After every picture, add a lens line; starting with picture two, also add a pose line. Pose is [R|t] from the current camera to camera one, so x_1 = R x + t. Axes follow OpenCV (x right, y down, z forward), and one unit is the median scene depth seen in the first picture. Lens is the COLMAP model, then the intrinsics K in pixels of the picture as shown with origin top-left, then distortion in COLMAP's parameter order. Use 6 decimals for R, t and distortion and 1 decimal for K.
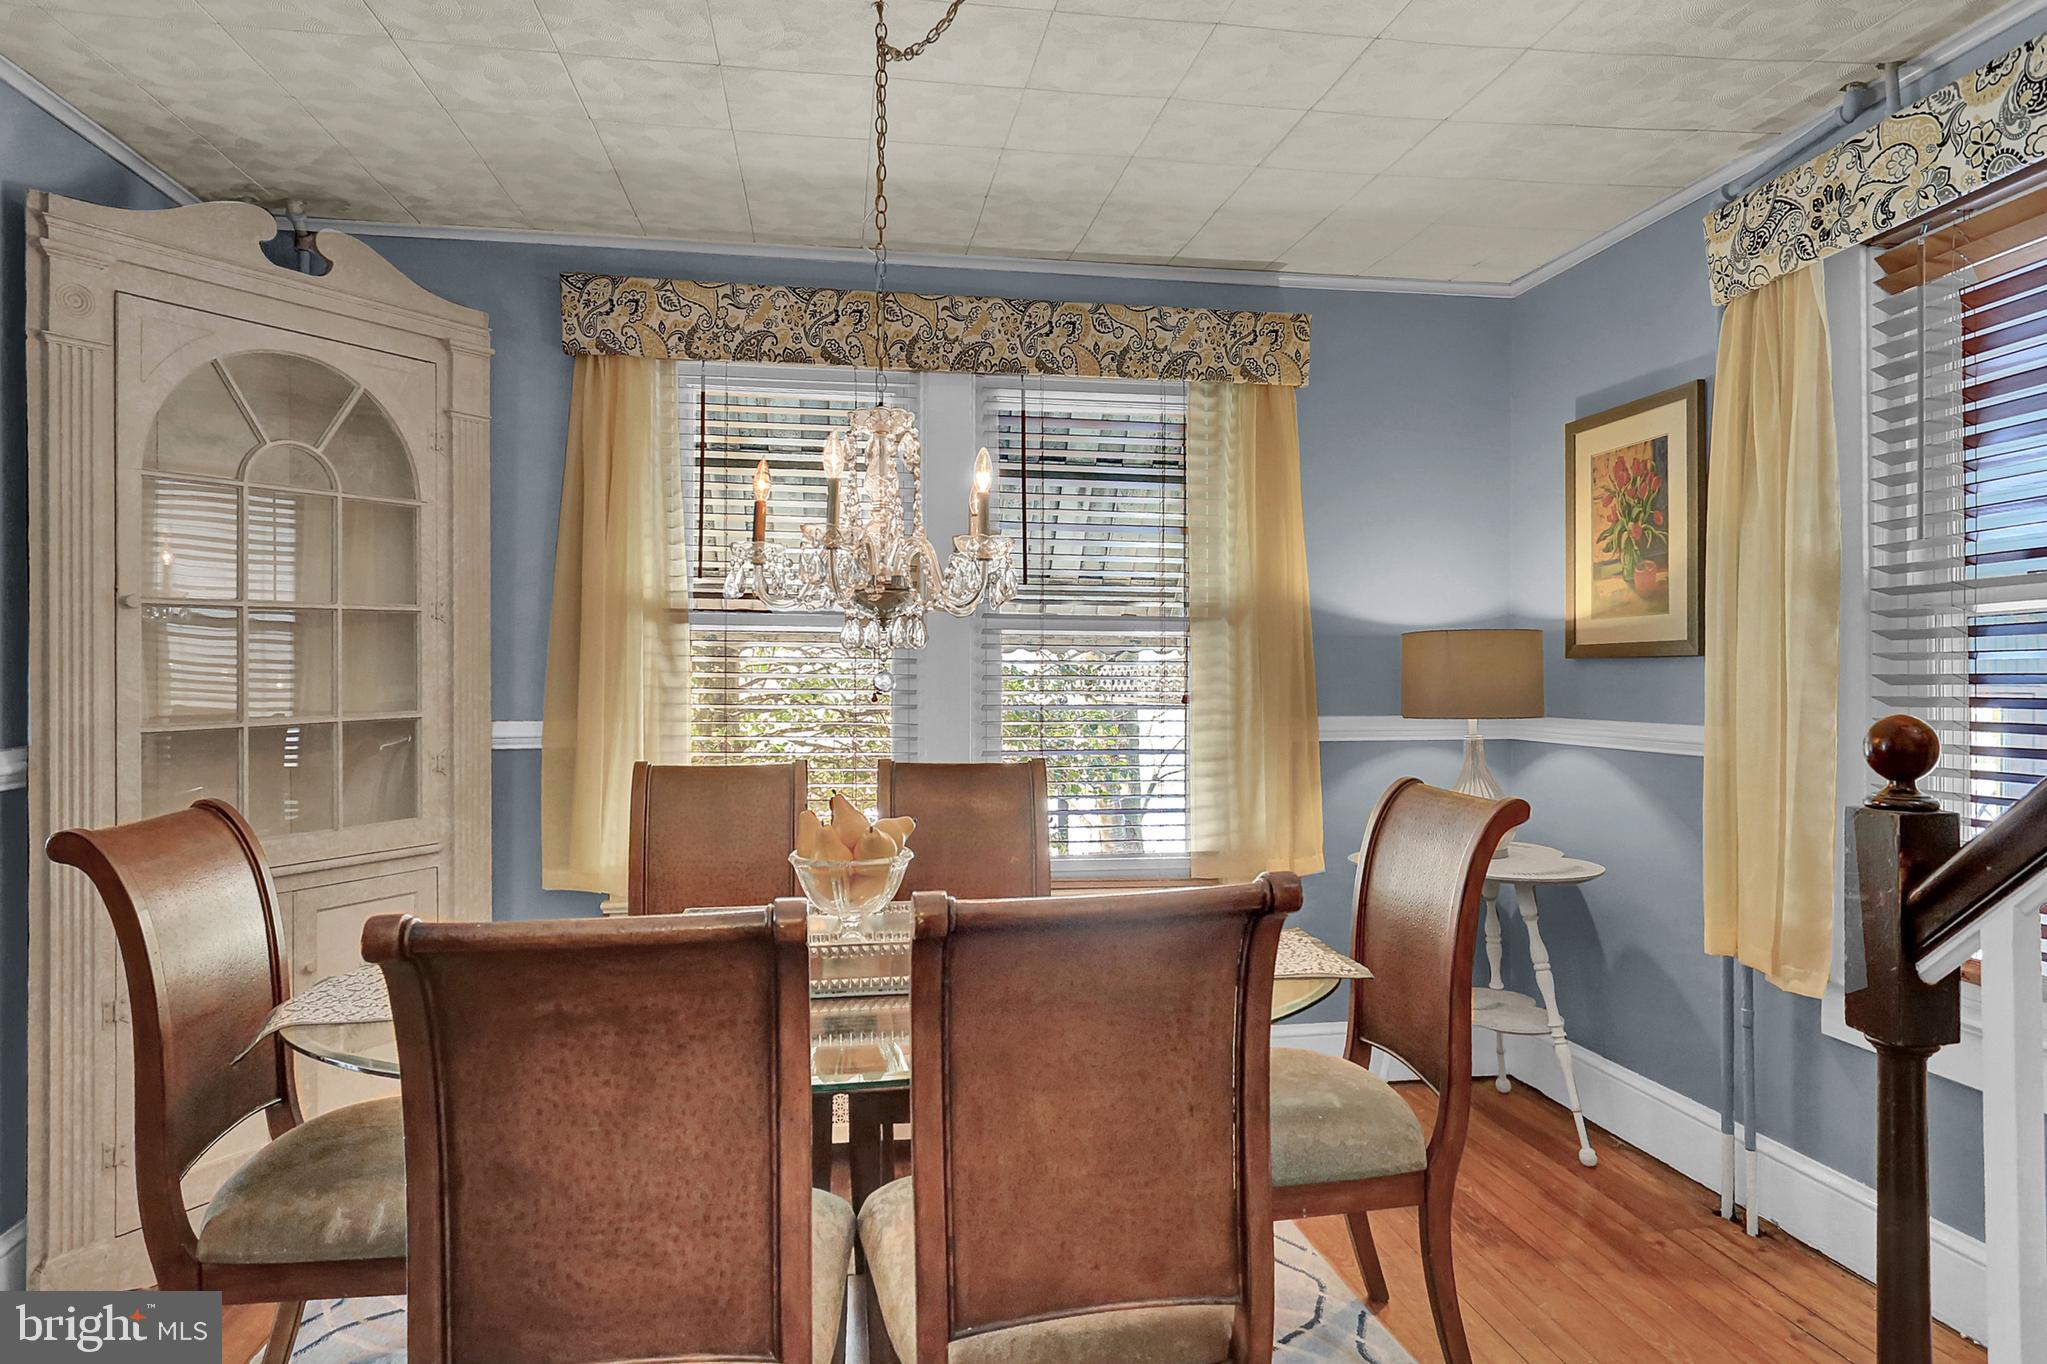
lens RADIAL K [[1162.8, 0, 1022.4], [0, 1162.8, 665.4], [0, 0, 1]] dist [-0.013156, 0.005971]
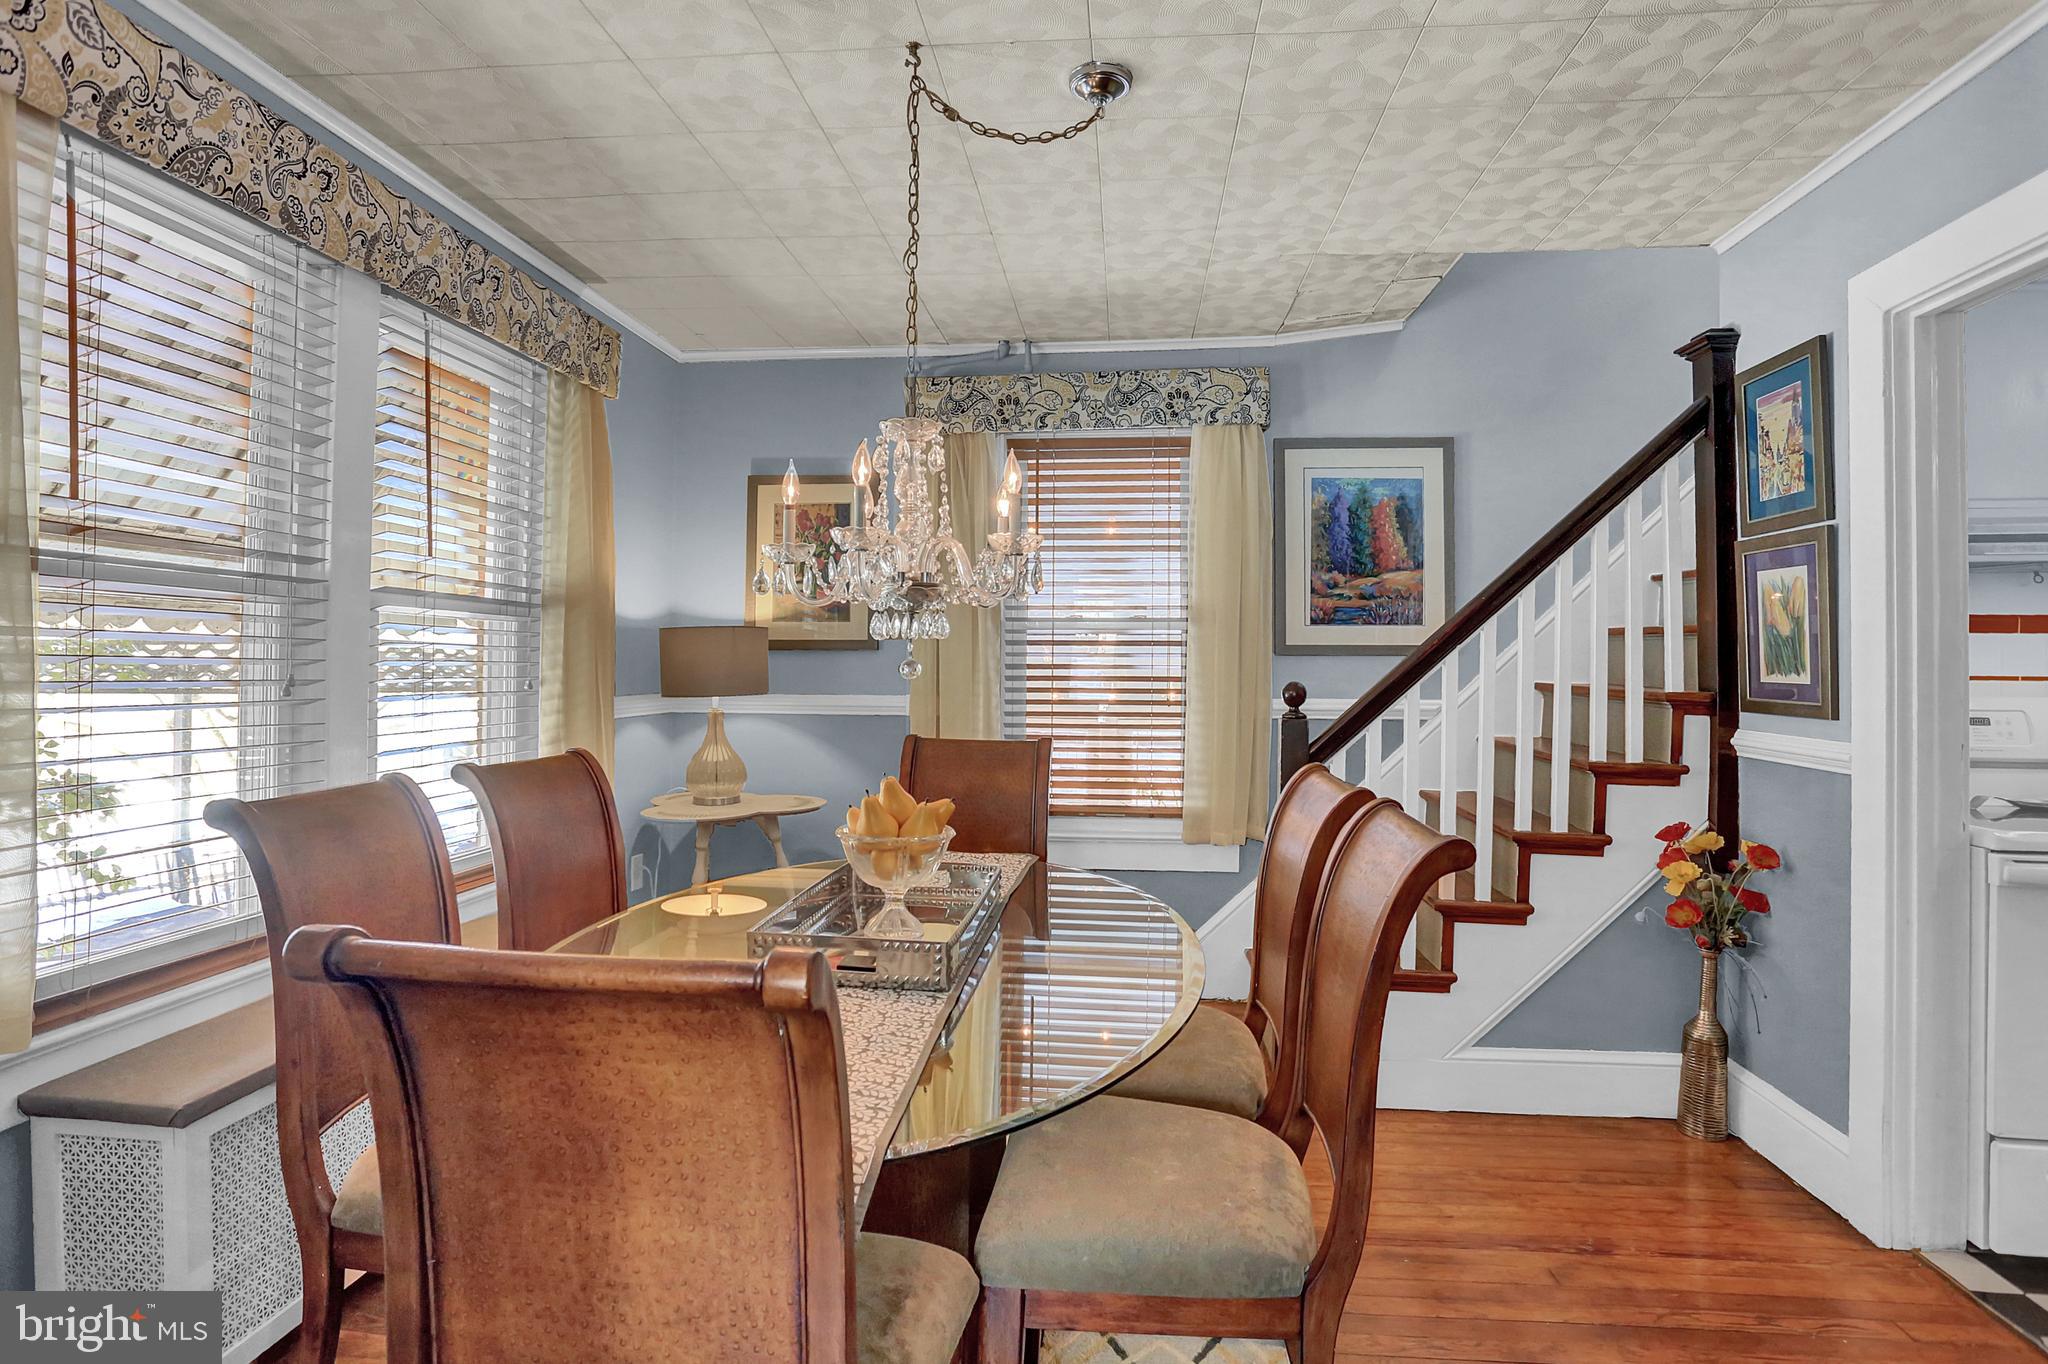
lens RADIAL K [[1028.7, 0, 1043.3], [0, 1028.7, 667.8], [0, 0, 1]] dist [-0.066533, 0.020042]
pose [[0.261986, -0.004896, 0.965059, -0.636788], [-0.011540, 0.999900, 0.008205, 0.001181], [-0.965003, -0.013286, 0.261903, 0.388316]]
